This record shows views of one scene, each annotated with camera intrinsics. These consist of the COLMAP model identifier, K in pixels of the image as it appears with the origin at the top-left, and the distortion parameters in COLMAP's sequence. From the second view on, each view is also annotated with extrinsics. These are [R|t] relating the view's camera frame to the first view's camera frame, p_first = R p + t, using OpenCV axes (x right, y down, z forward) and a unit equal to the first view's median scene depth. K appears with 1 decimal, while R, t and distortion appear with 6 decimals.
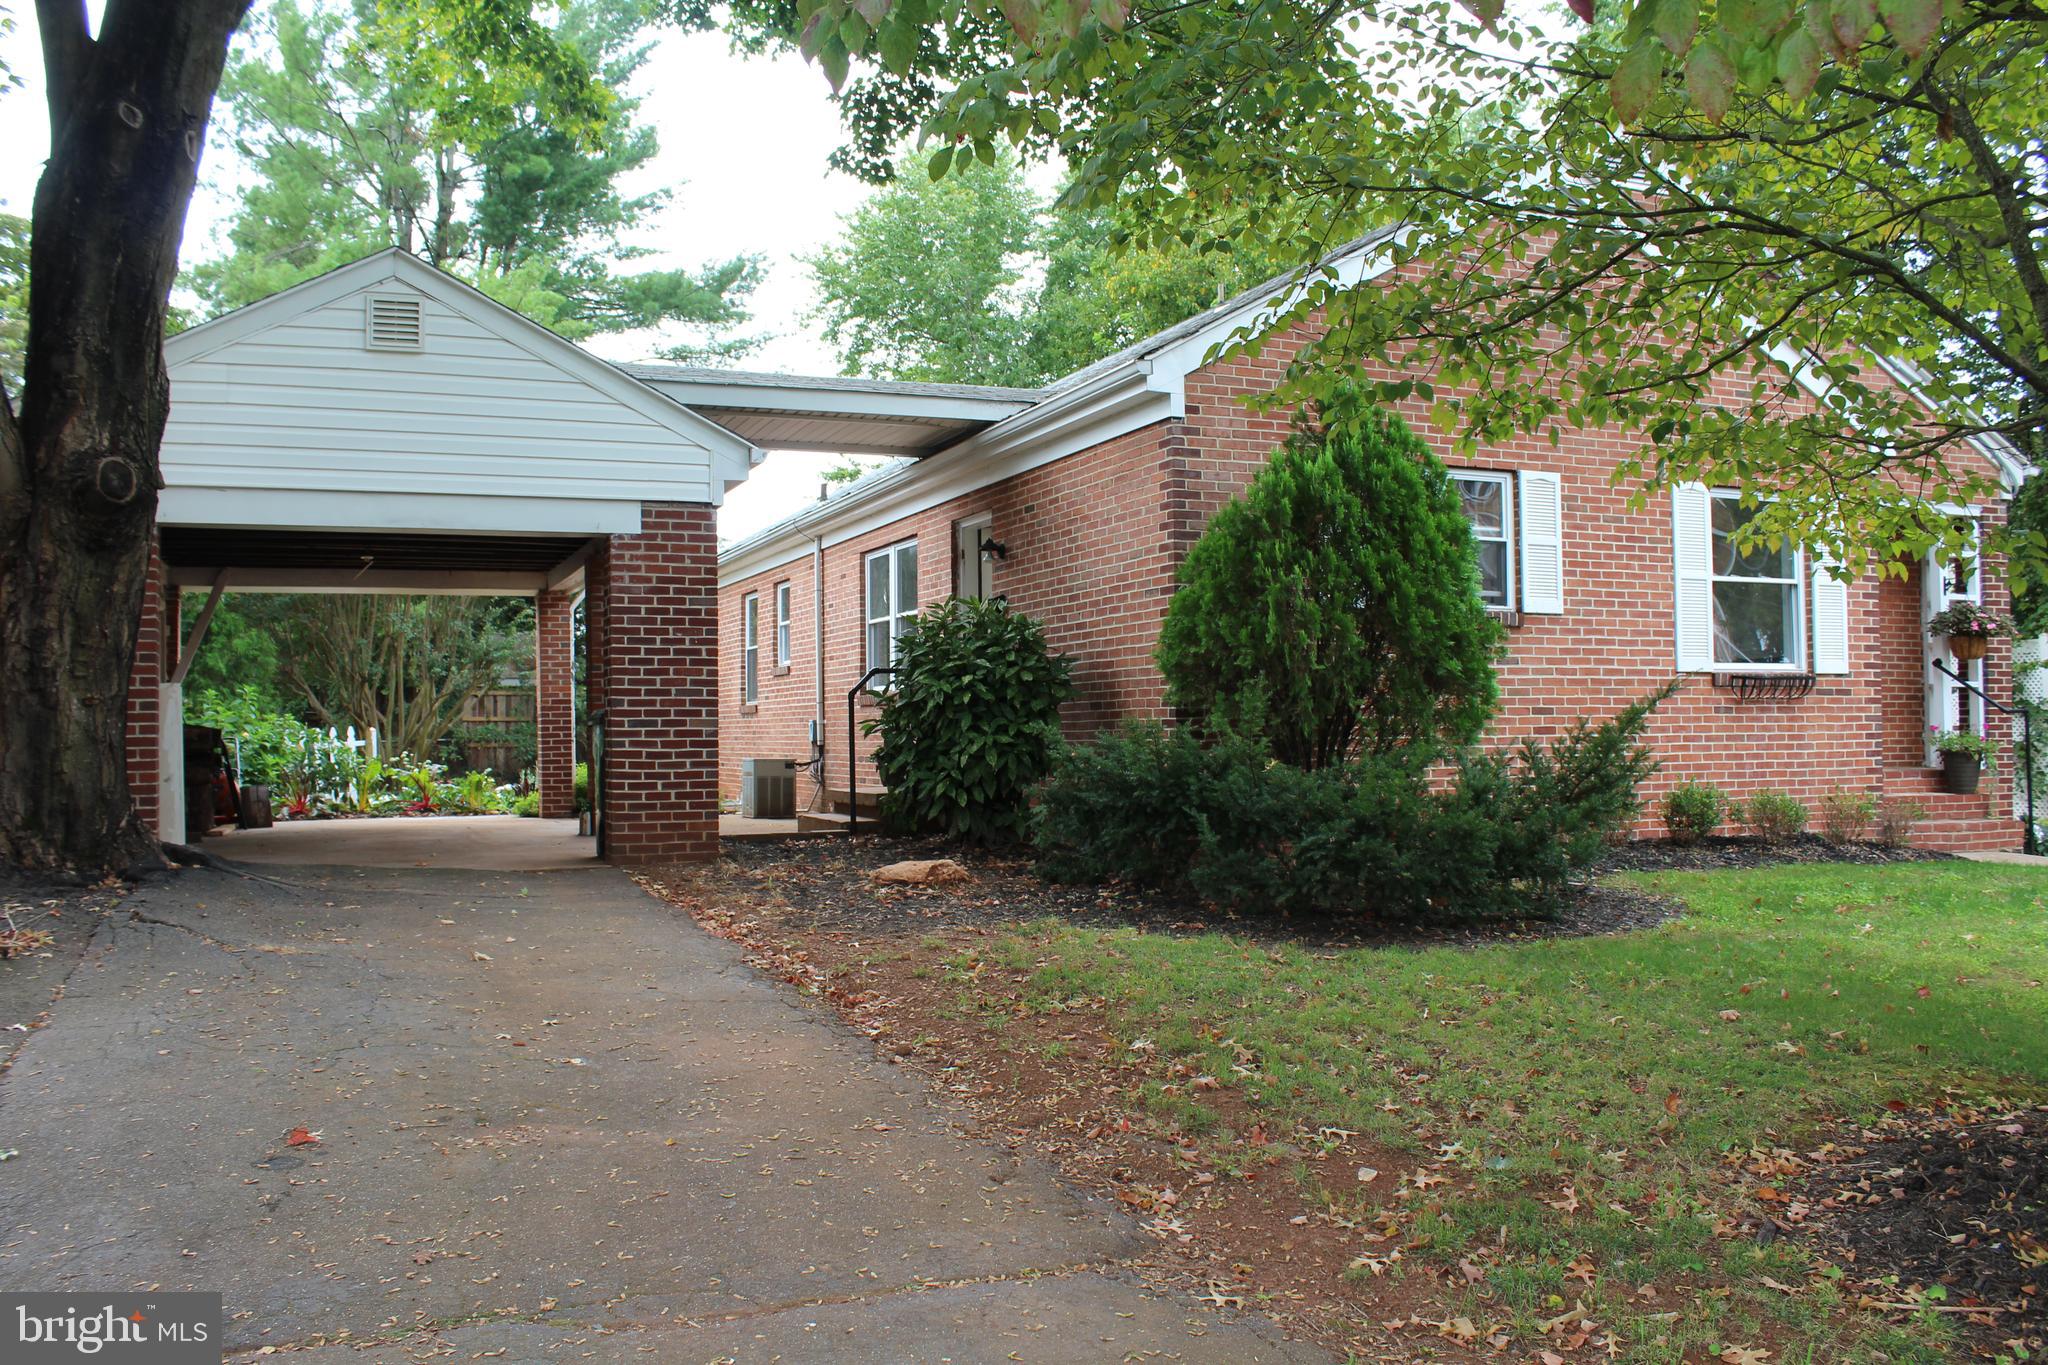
lens RADIAL K [[1731.7, 0, 1018.0], [0, 1731.7, 694.1], [0, 0, 1]] dist [-0.136853, 0.074307]
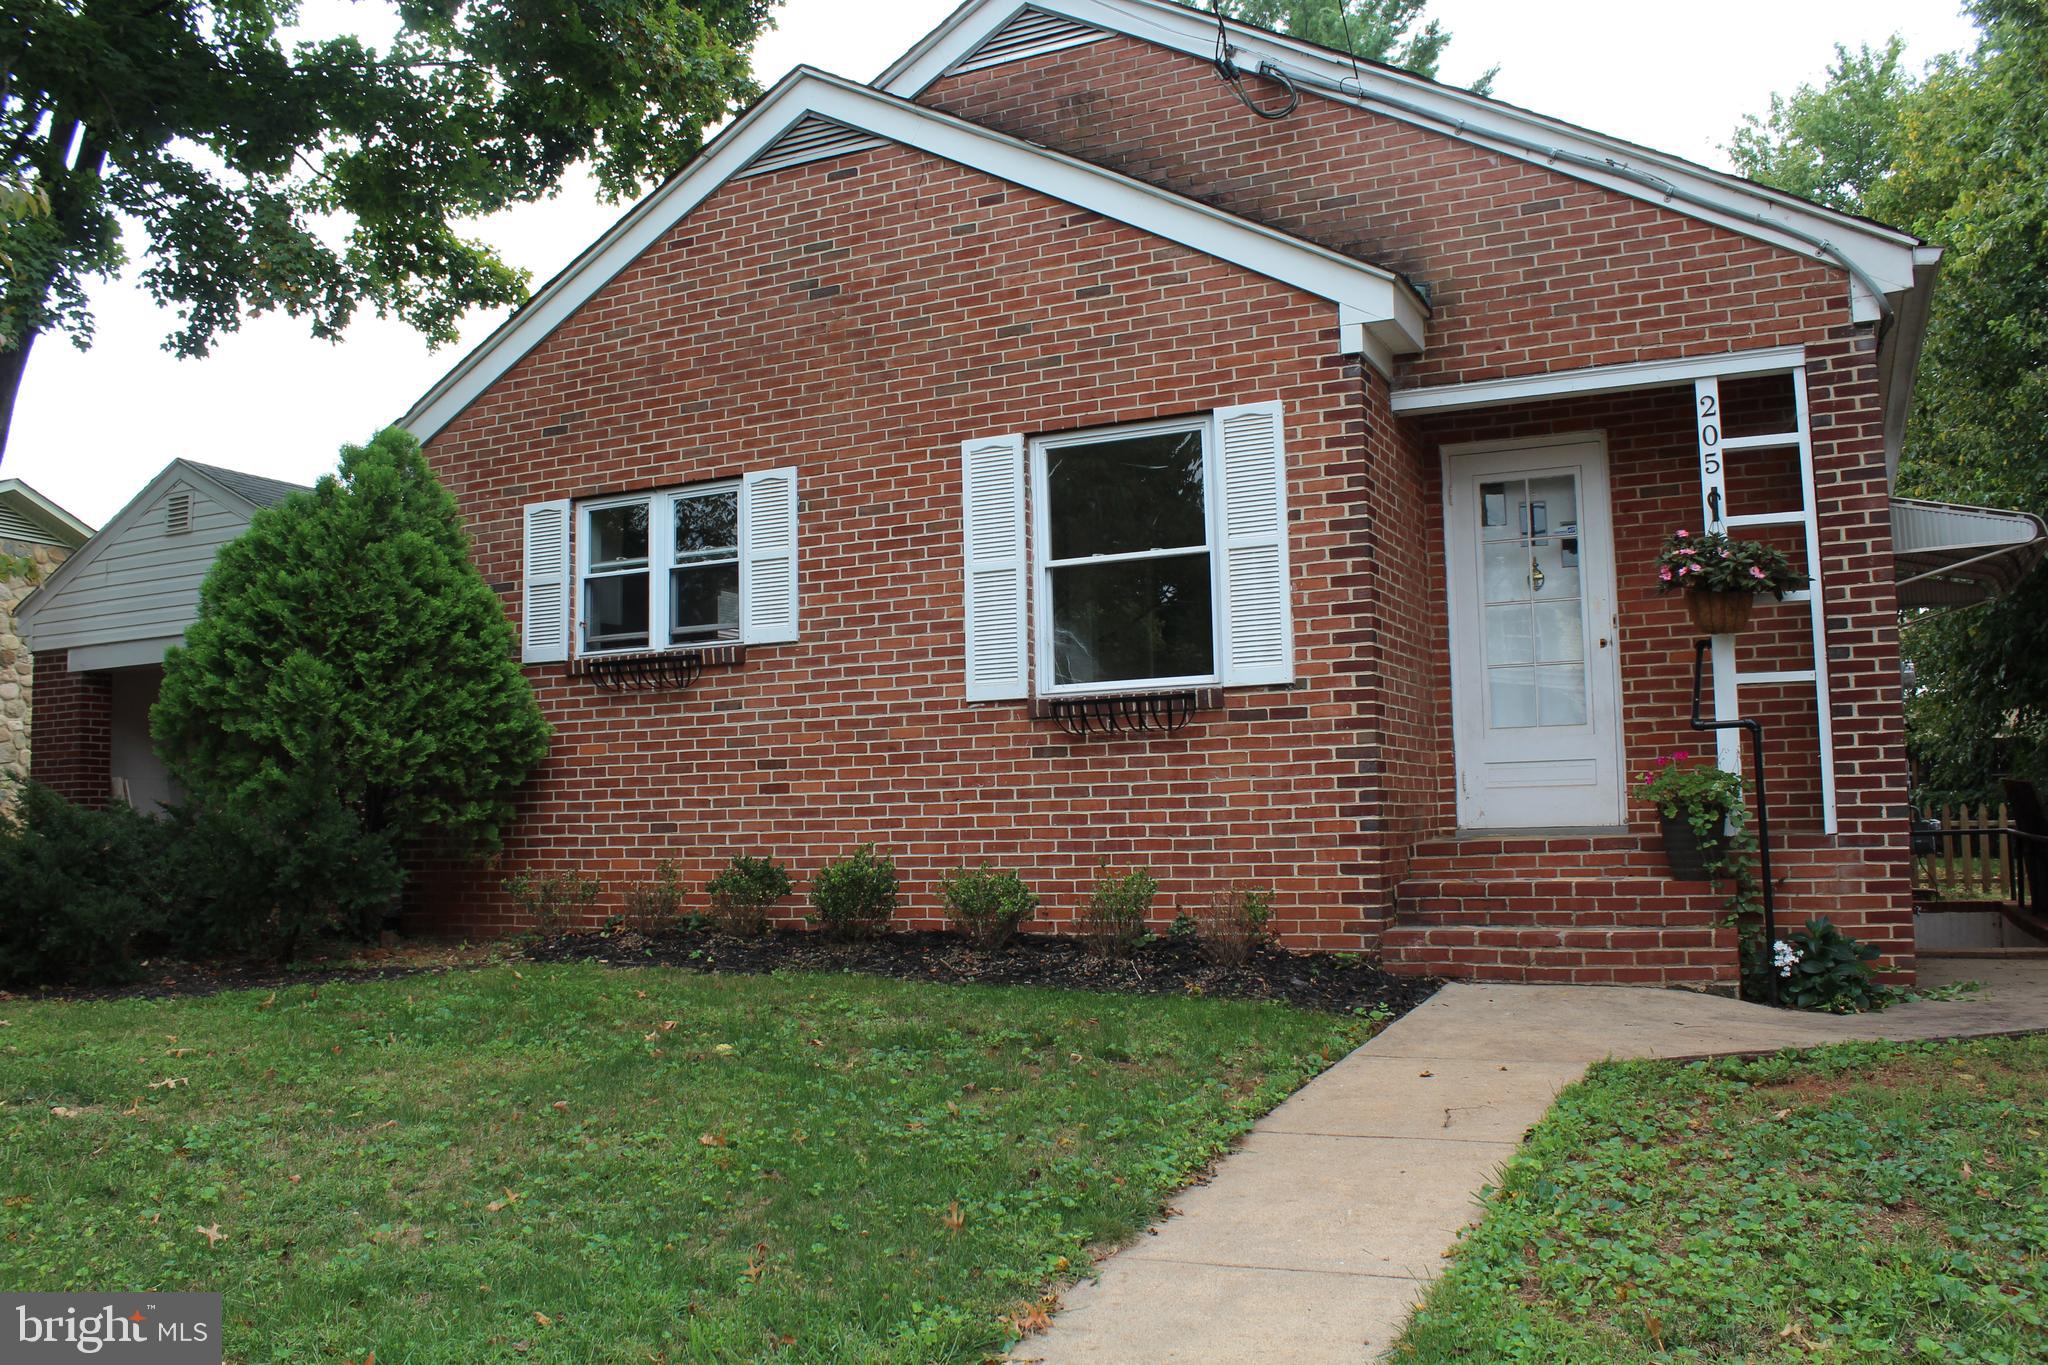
lens RADIAL K [[1731.7, 0, 1028.6], [0, 1731.7, 682.6], [0, 0, 1]] dist [-0.136853, 0.074307]
pose [[0.663628, -0.070209, -0.744761, 0.955335], [0.035270, 0.997415, -0.062599, 0.025464], [0.747231, 0.015275, 0.664389, 0.530859]]
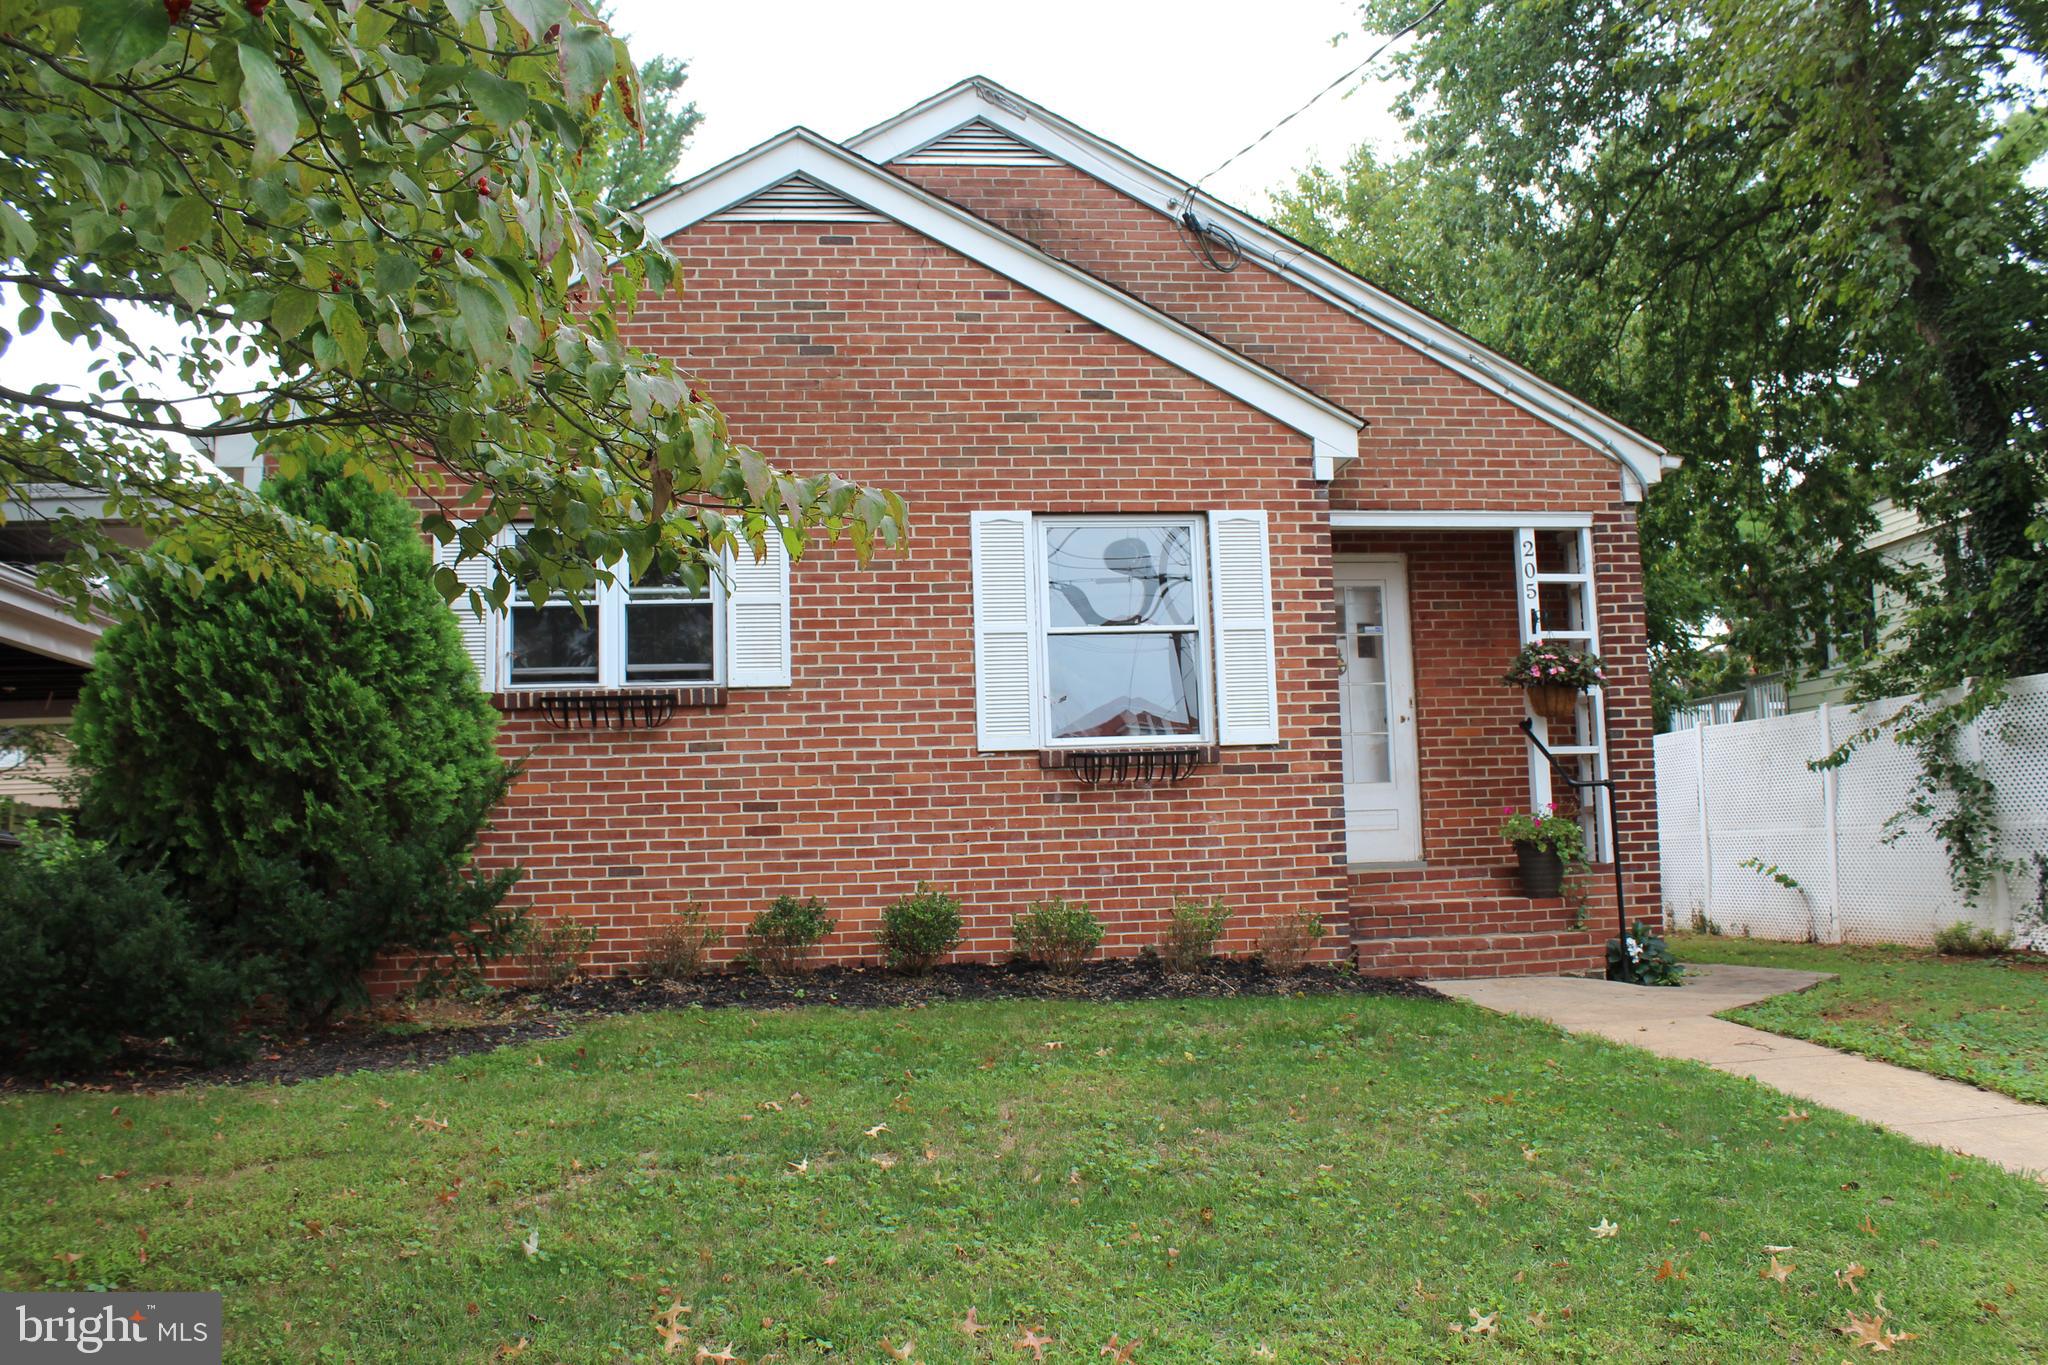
lens RADIAL K [[1731.7, 0, 1025.5], [0, 1731.7, 683.2], [0, 0, 1]] dist [-0.136853, 0.074307]
pose [[0.967728, -0.049800, -0.247029, 0.609528], [0.032239, 0.996690, -0.074635, 0.015778], [0.249928, 0.064262, 0.966130, 0.229092]]
